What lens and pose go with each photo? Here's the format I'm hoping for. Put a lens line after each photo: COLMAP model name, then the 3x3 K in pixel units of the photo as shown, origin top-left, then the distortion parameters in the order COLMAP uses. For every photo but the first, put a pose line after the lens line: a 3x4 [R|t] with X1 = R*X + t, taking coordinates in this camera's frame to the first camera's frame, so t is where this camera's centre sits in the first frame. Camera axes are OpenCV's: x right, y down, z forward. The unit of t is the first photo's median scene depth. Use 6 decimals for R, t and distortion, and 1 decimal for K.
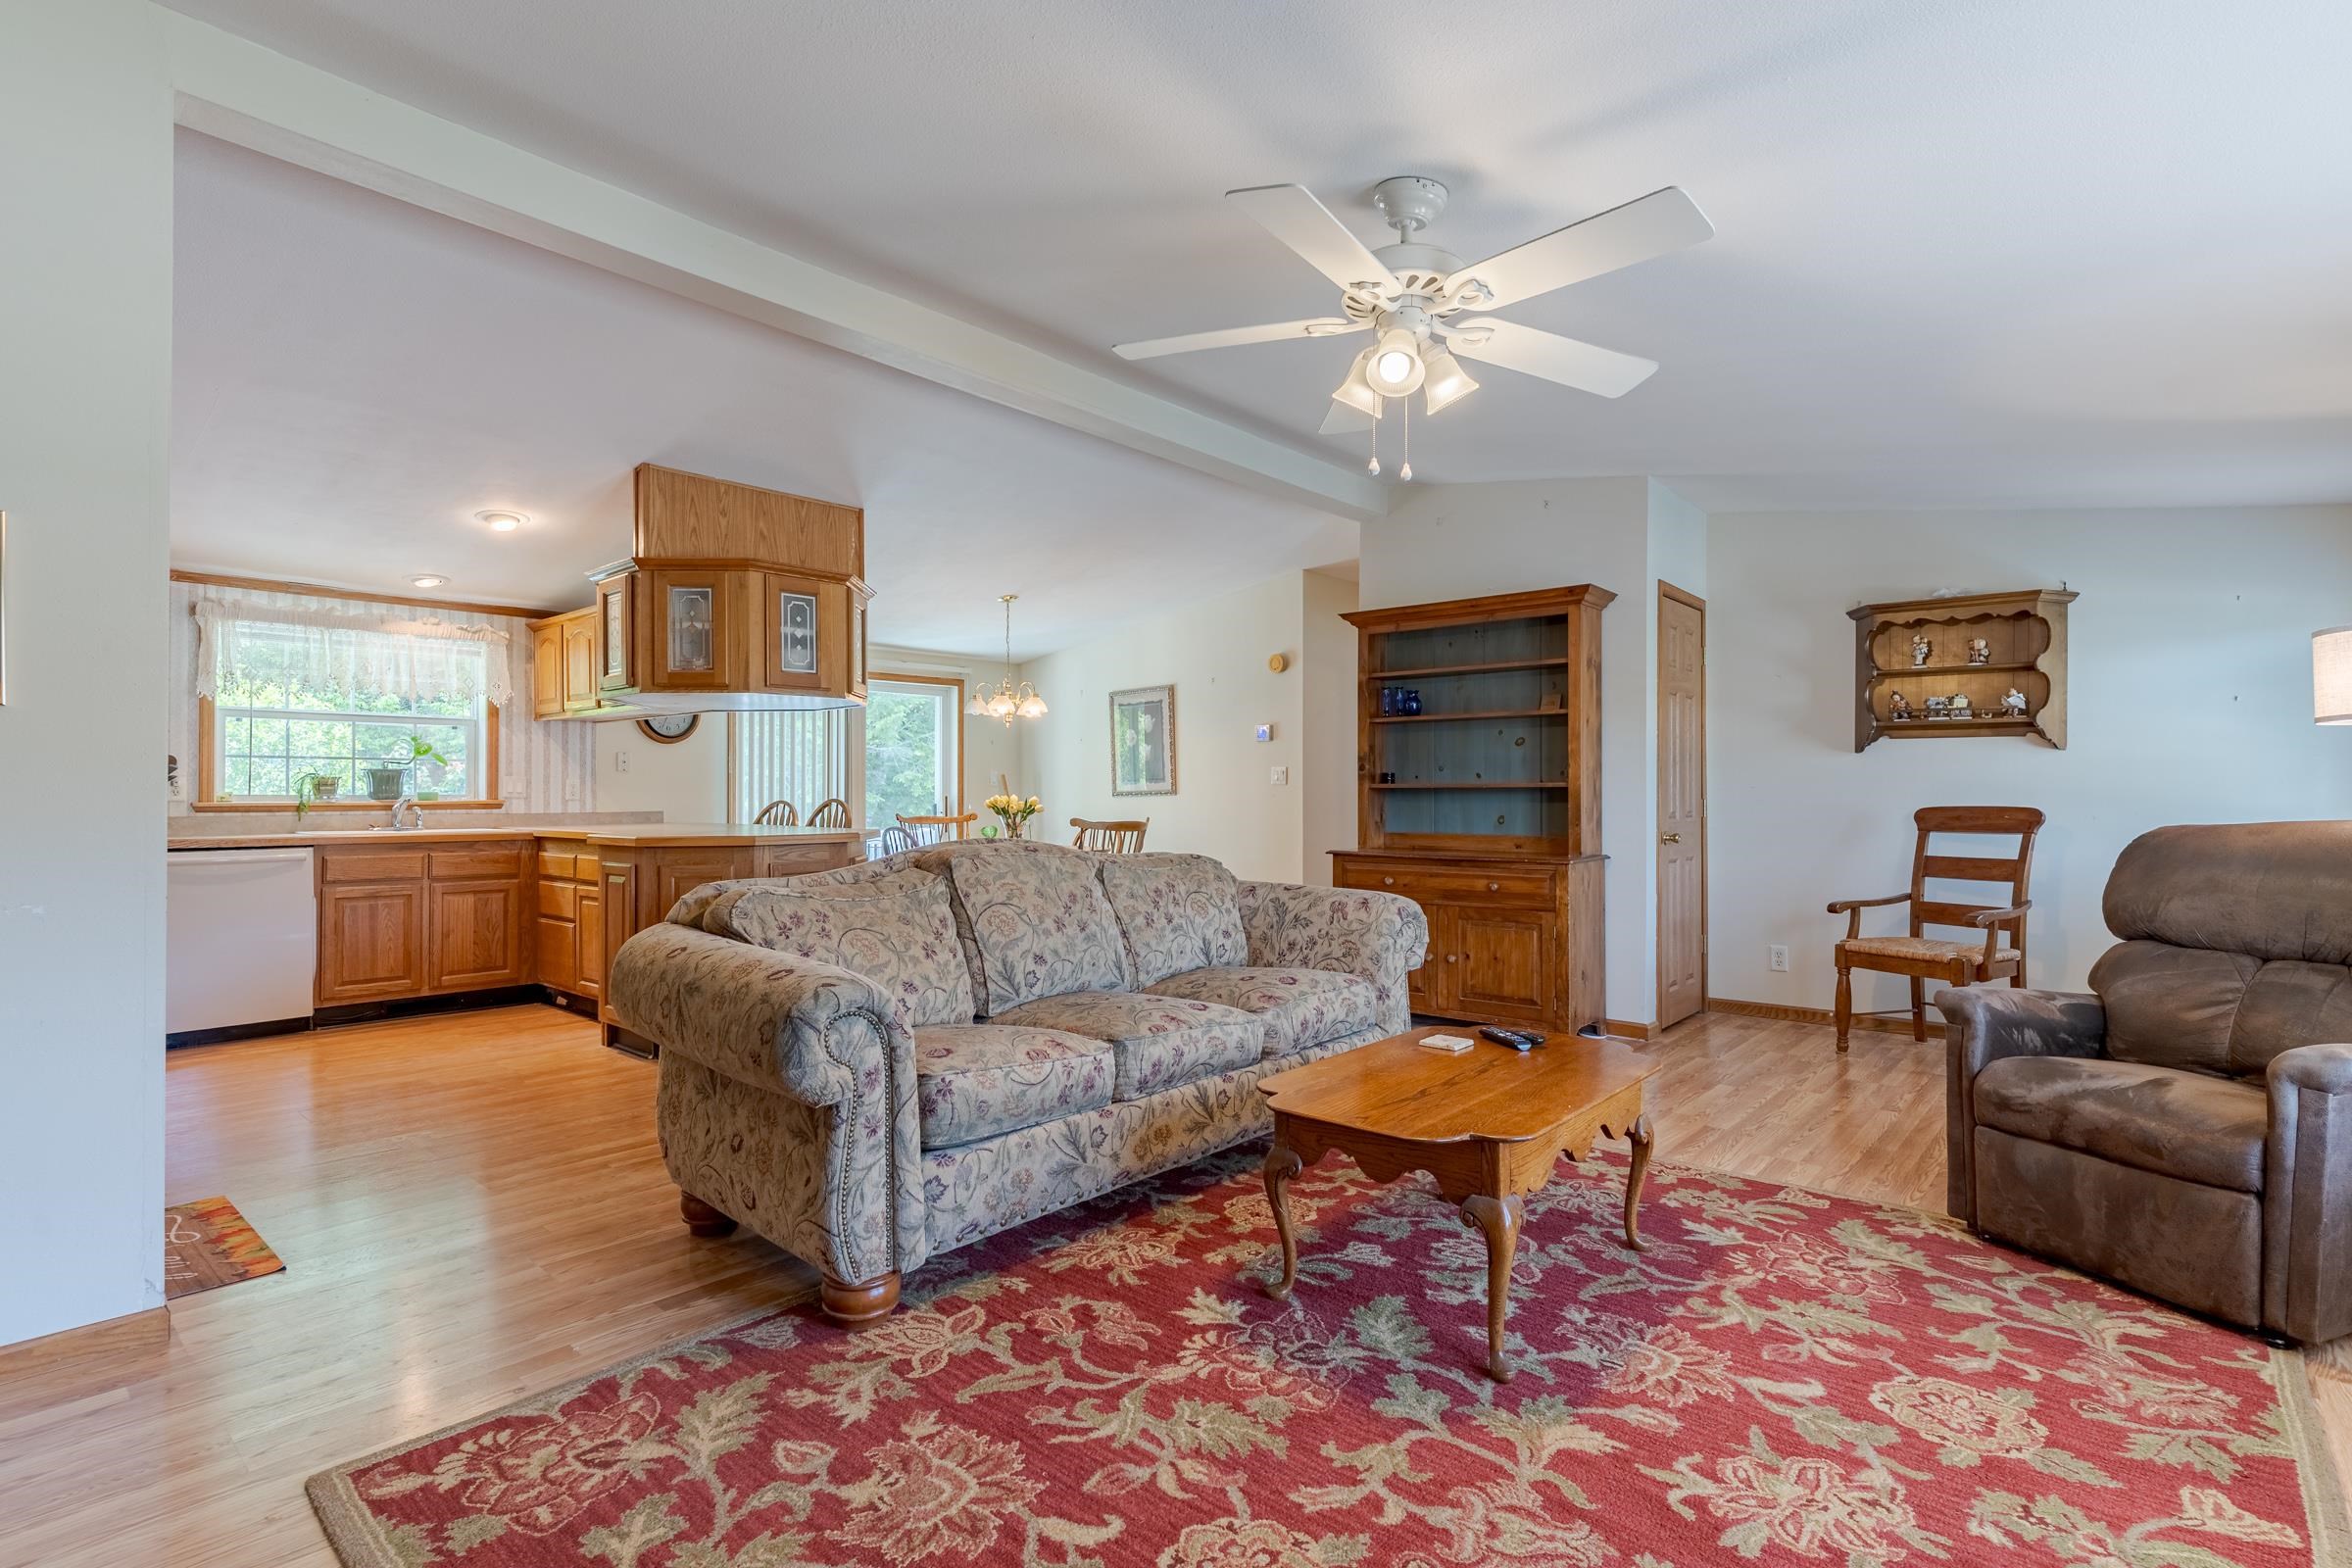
lens RADIAL K [[1123.6, 0, 1157.8], [0, 1123.6, 789.4], [0, 0, 1]] dist [0.004894, -0.002615]
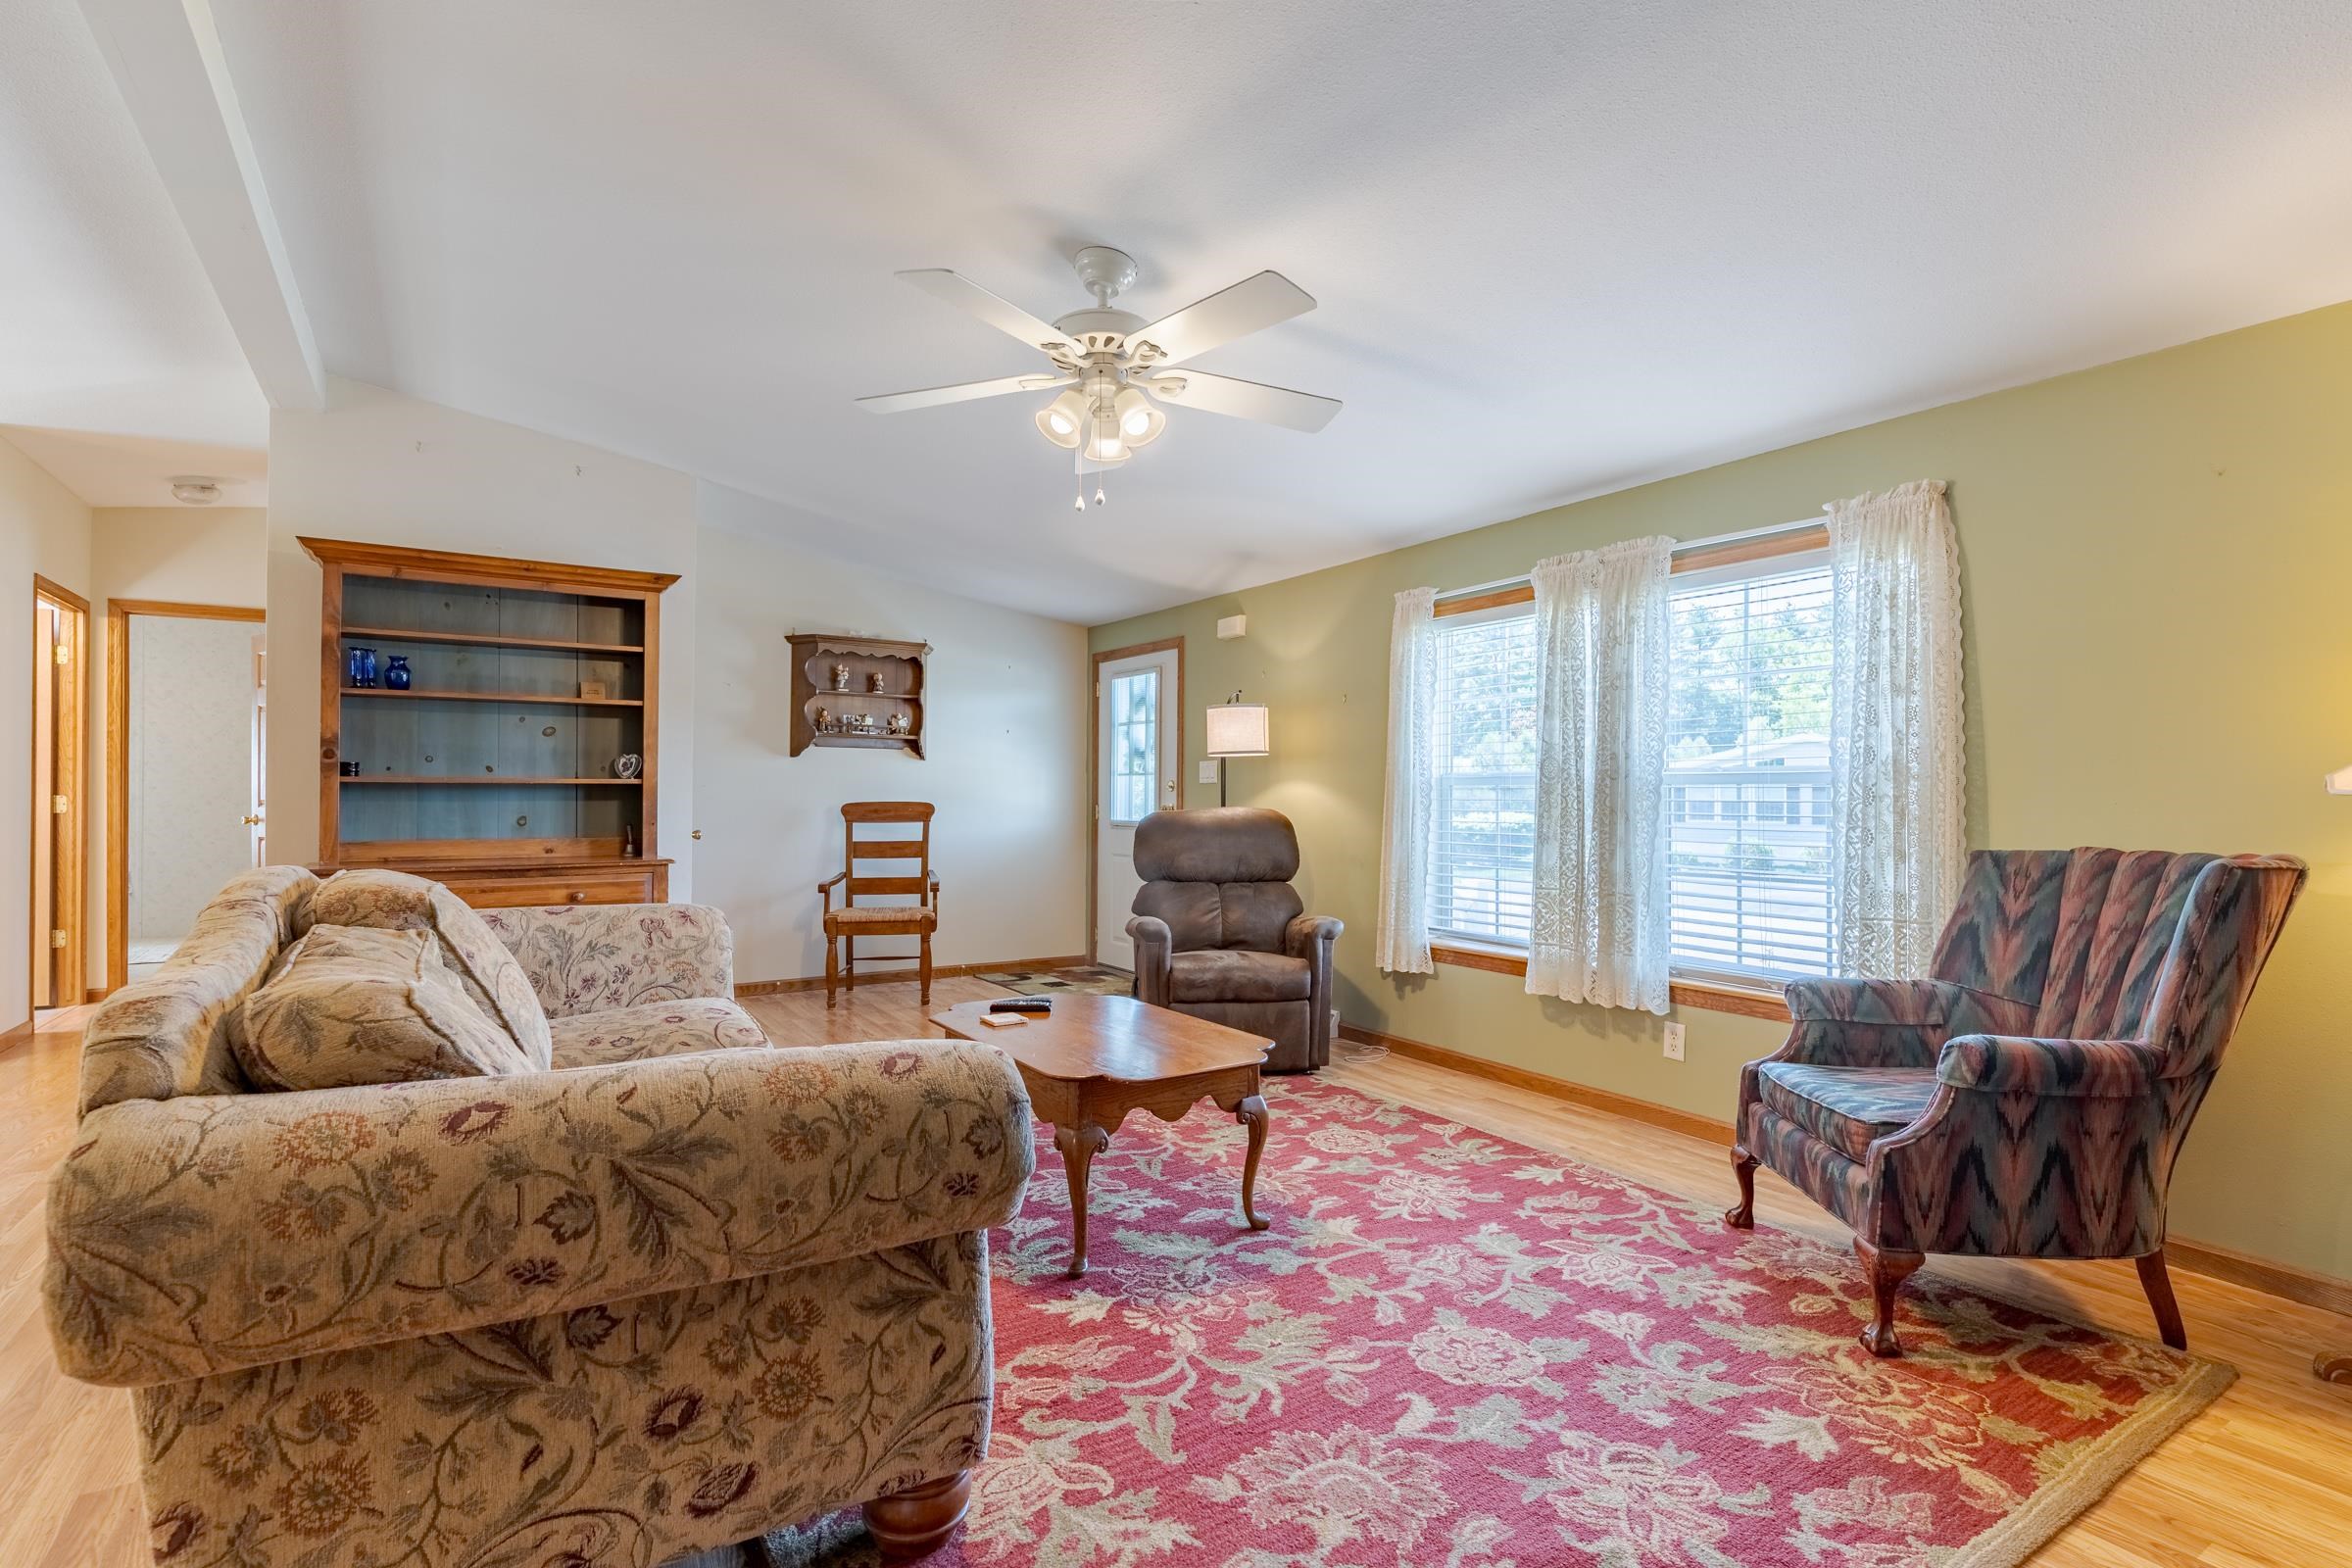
lens RADIAL K [[1123.6, 0, 1185.4], [0, 1123.6, 789.9], [0, 0, 1]] dist [0.004894, -0.002615]
pose [[0.268577, 0.003345, 0.963252, -0.700311], [-0.006285, 0.999979, -0.001720, 0.002669], [-0.963238, -0.005592, 0.268593, 0.502948]]
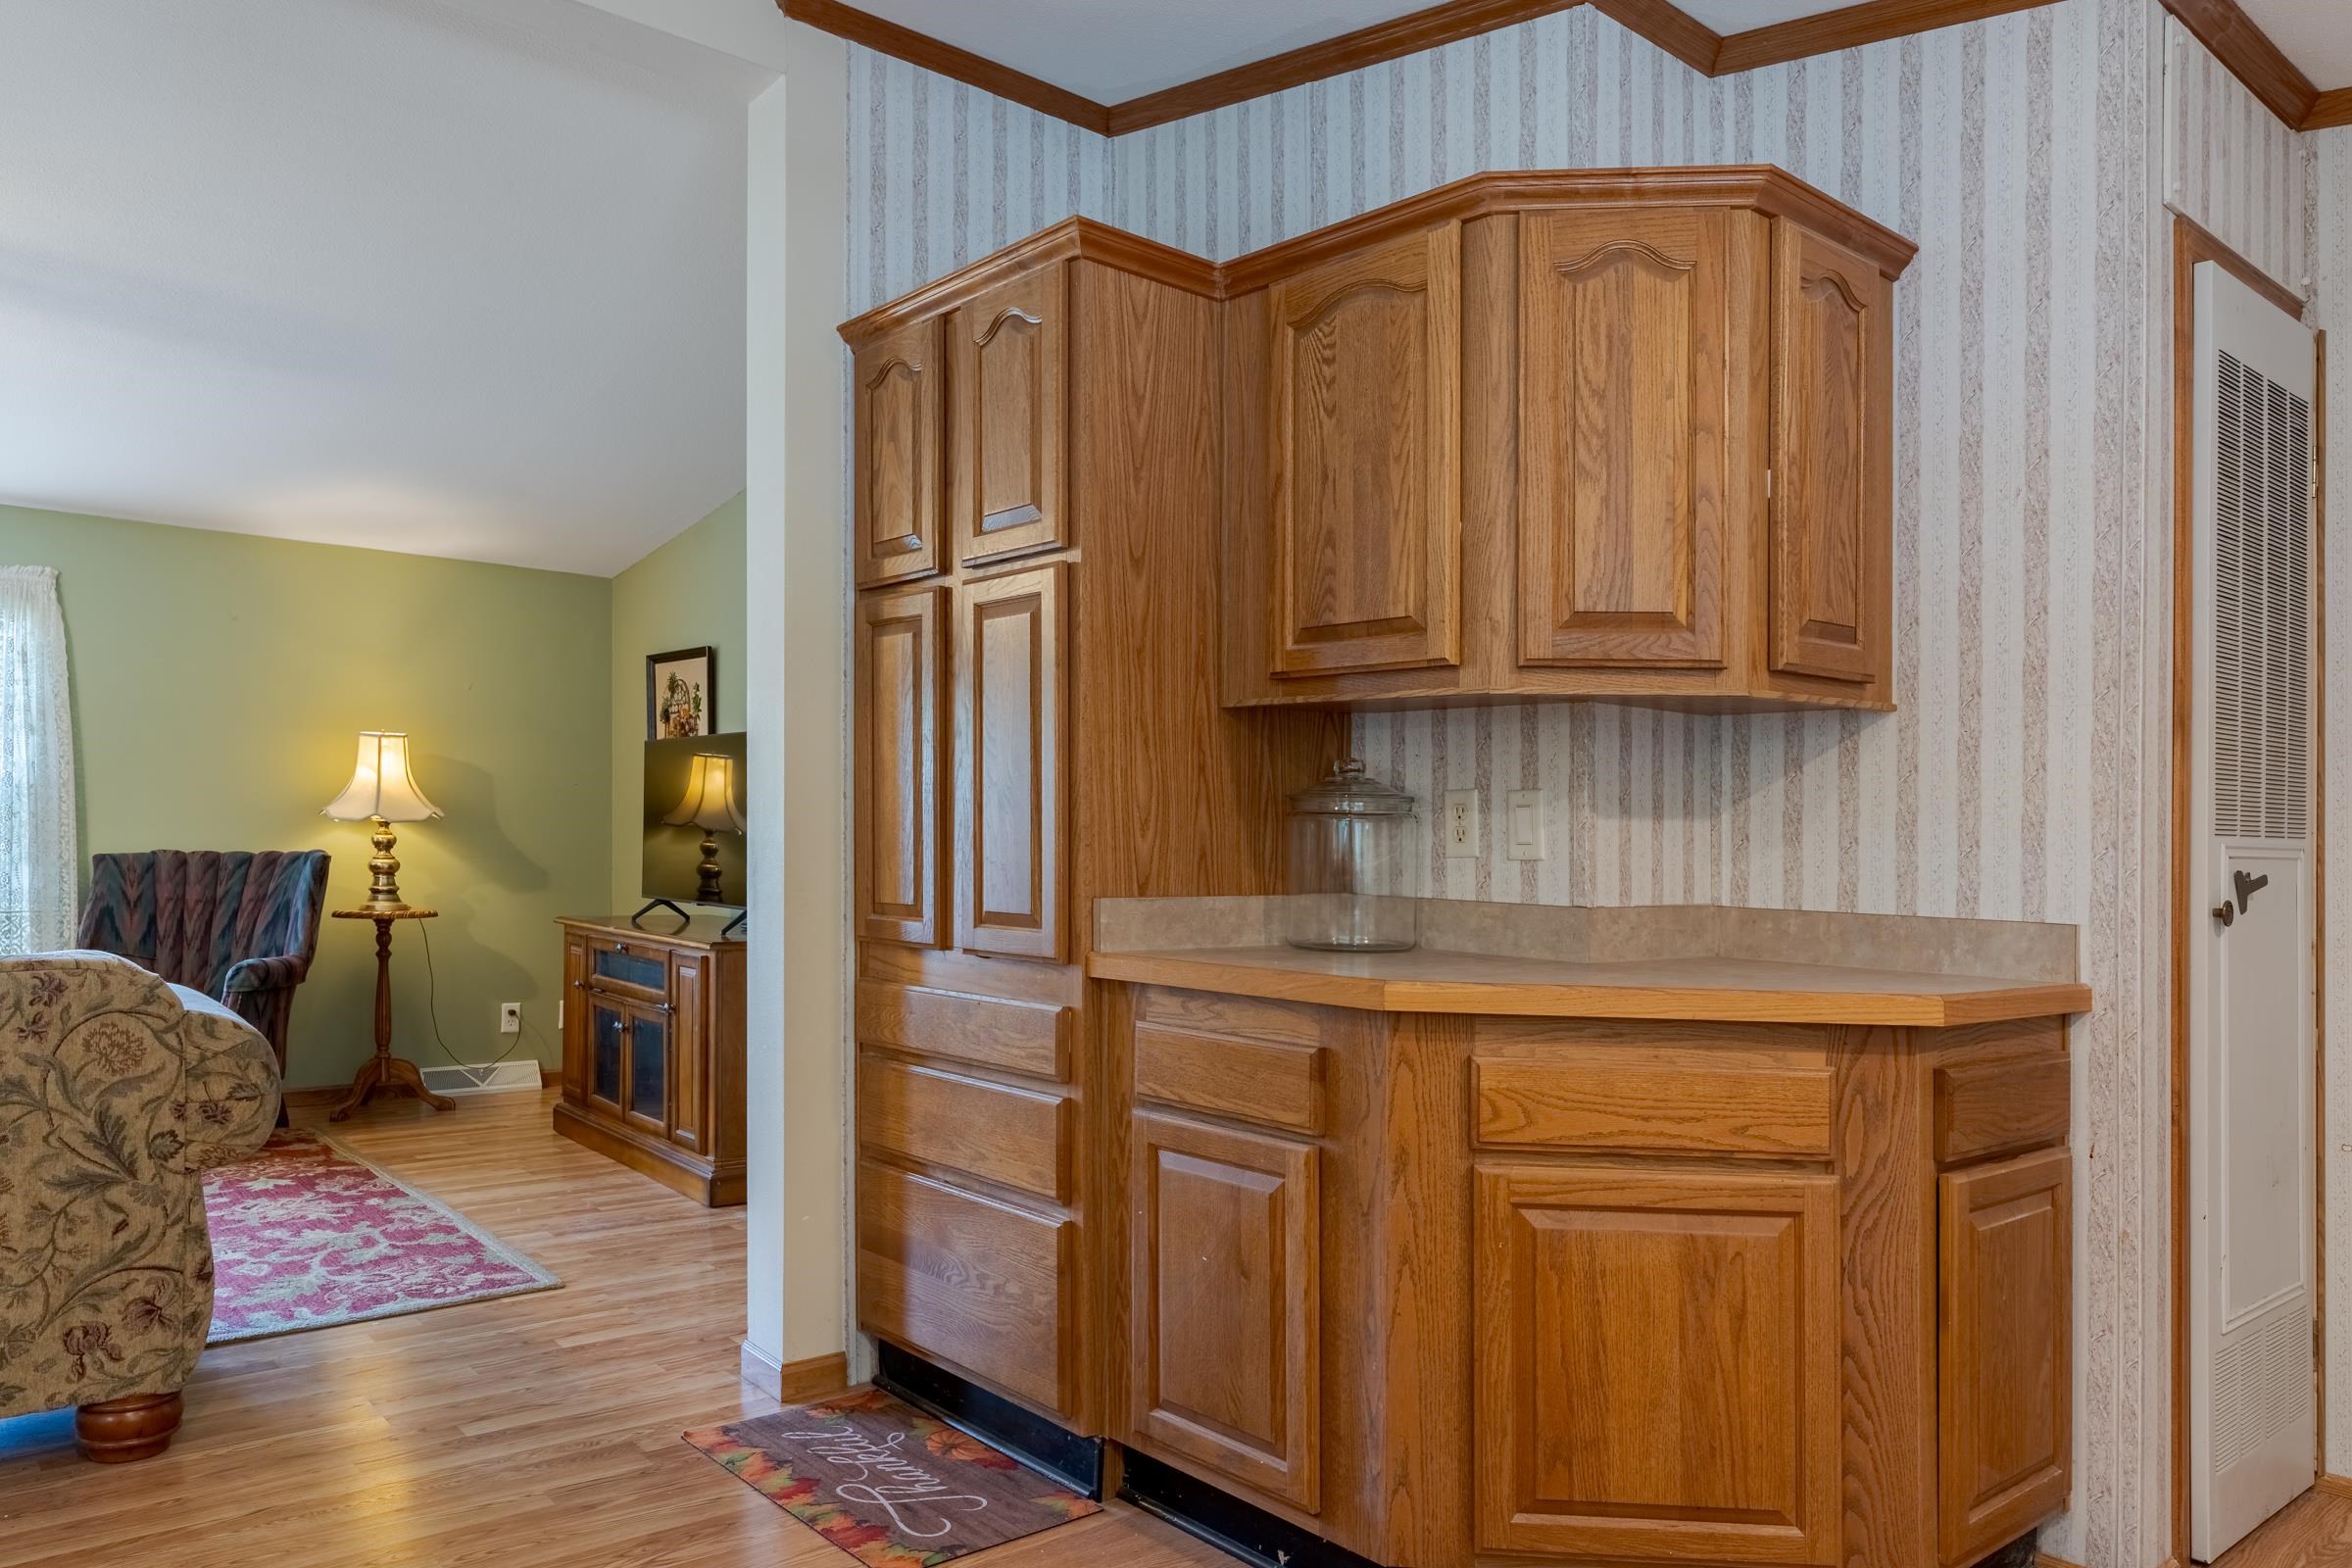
lens RADIAL K [[1595.0, 0, 1179.9], [0, 1595.0, 846.2], [0, 0, 1]] dist [0.001188, 0.002847]
pose [[-0.990096, -0.021245, 0.138776, -1.095041], [-0.021114, 0.999774, 0.002414, 0.008063], [-0.138796, -0.000540, -0.990321, 1.770250]]
